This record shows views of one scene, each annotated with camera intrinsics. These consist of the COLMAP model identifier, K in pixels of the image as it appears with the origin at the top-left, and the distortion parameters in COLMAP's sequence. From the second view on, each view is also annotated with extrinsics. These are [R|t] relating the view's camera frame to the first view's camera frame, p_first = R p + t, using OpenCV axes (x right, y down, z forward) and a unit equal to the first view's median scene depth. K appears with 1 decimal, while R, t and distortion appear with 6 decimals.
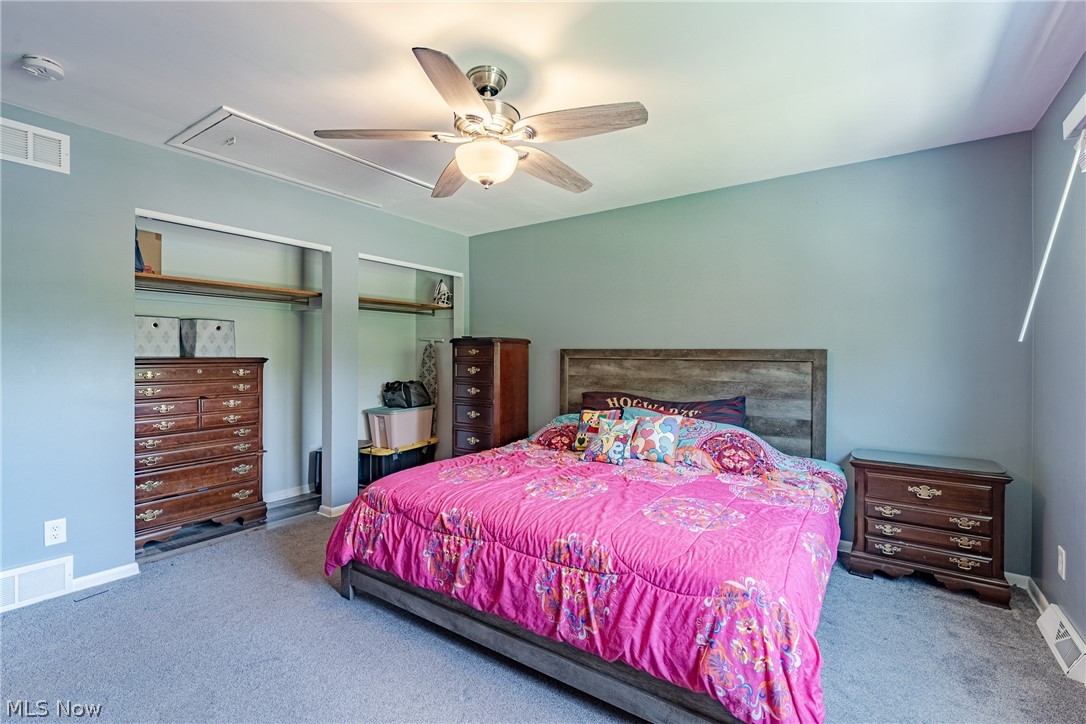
lens RADIAL K [[494.3, 0, 550.4], [0, 494.3, 361.7], [0, 0, 1]] dist [0.001895, -0.000873]
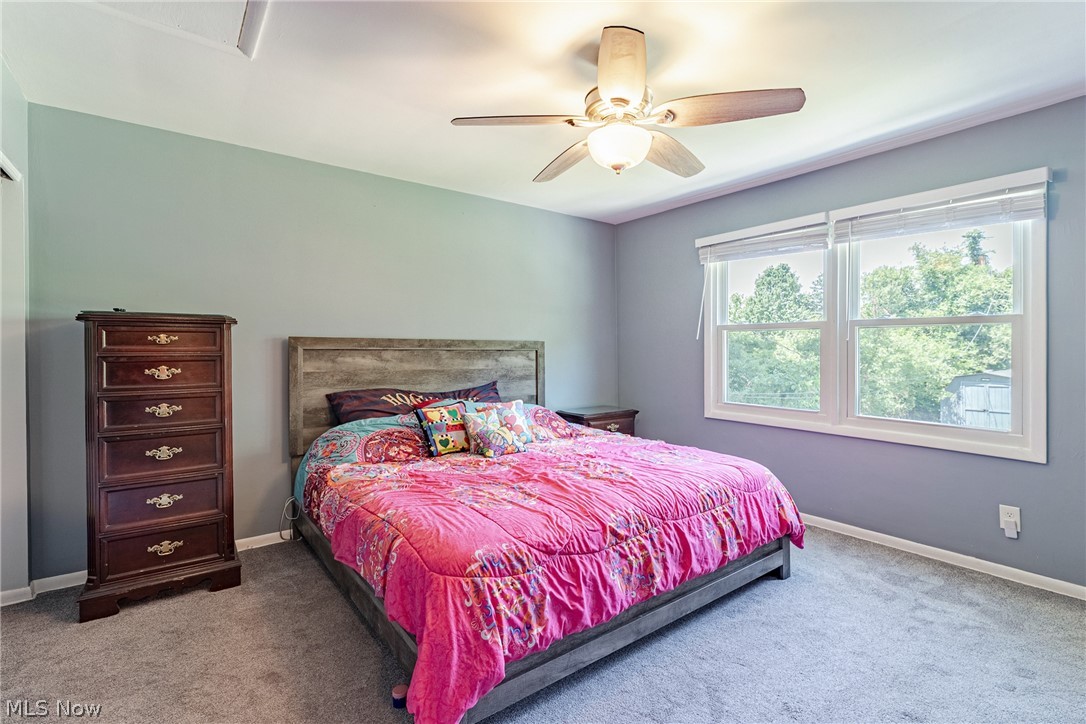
lens RADIAL K [[494.3, 0, 549.3], [0, 494.3, 351.6], [0, 0, 1]] dist [0.001895, -0.000873]
pose [[0.306971, -0.010718, 0.951659, -0.699695], [0.012845, 0.999892, 0.007118, -0.005811], [-0.951632, 0.010039, 0.307075, 0.532925]]
